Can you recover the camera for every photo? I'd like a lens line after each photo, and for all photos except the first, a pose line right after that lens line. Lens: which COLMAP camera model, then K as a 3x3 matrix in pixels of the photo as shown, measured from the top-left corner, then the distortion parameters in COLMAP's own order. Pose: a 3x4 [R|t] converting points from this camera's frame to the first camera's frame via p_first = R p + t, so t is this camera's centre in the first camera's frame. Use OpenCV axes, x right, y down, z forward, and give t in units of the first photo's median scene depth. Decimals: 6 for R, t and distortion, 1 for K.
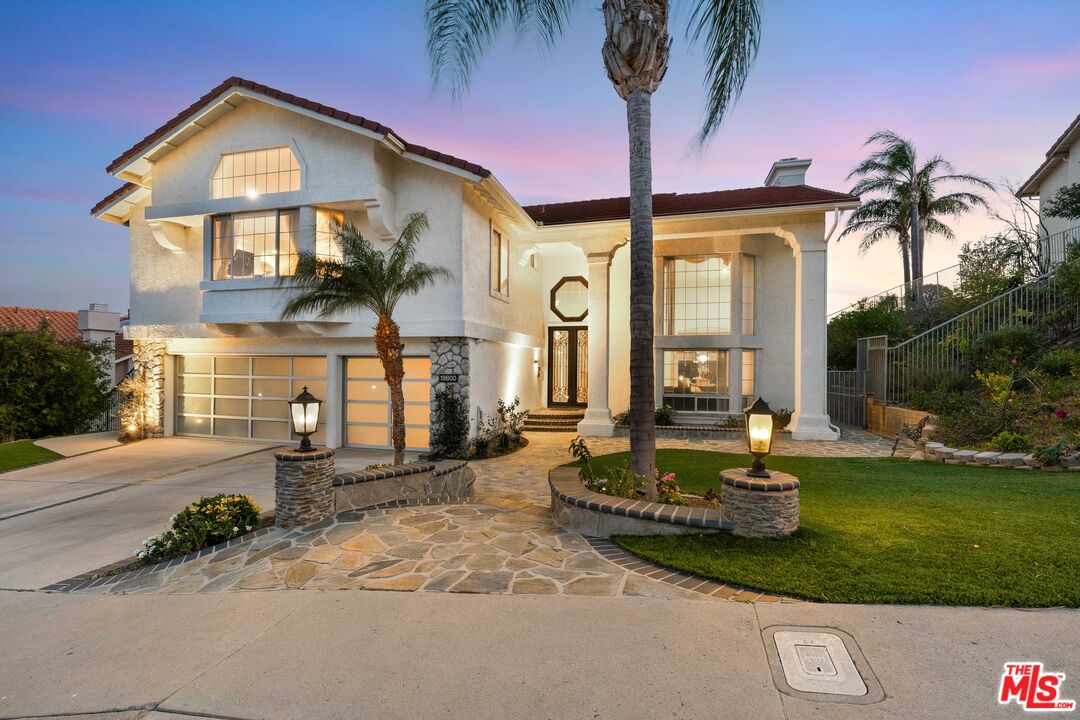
lens RADIAL K [[504.0, 0, 540.0], [0, 504.0, 360.0], [0, 0, 1]] dist [0.001990, 0.000257]
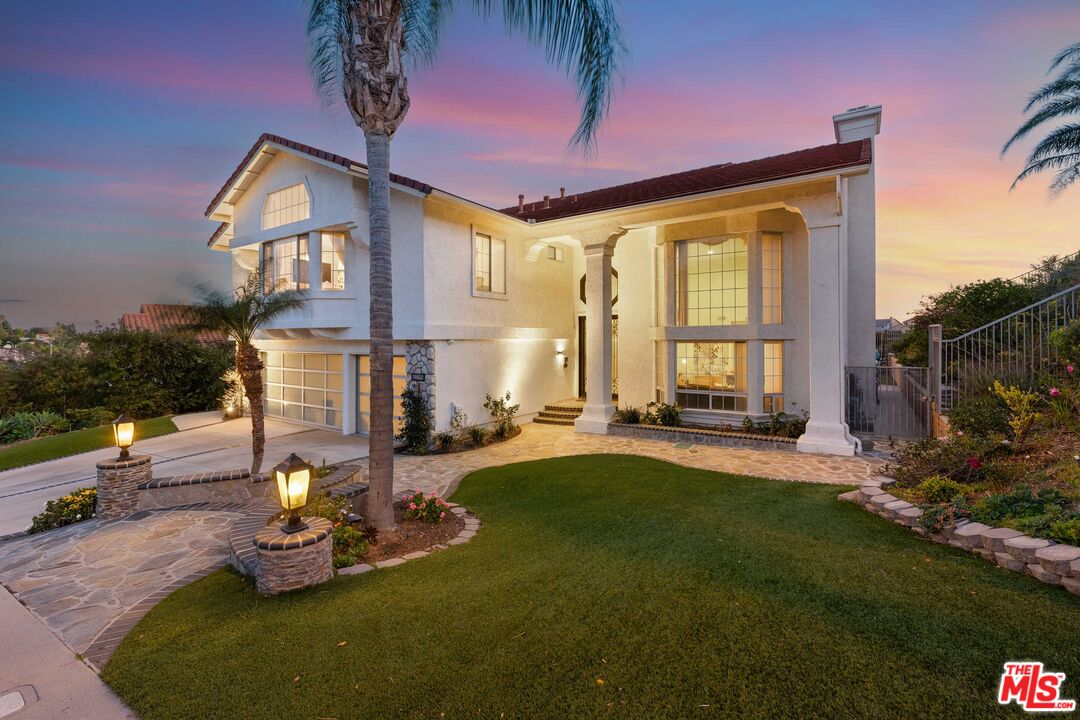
lens RADIAL K [[497.7, 0, 535.3], [0, 497.7, 327.9], [0, 0, 1]] dist [-0.000661, 0.000171]
pose [[0.941224, -0.019258, -0.337233, 0.400694], [0.016798, 0.999807, -0.010210, -0.052642], [0.337365, 0.003945, 0.941366, 0.066319]]
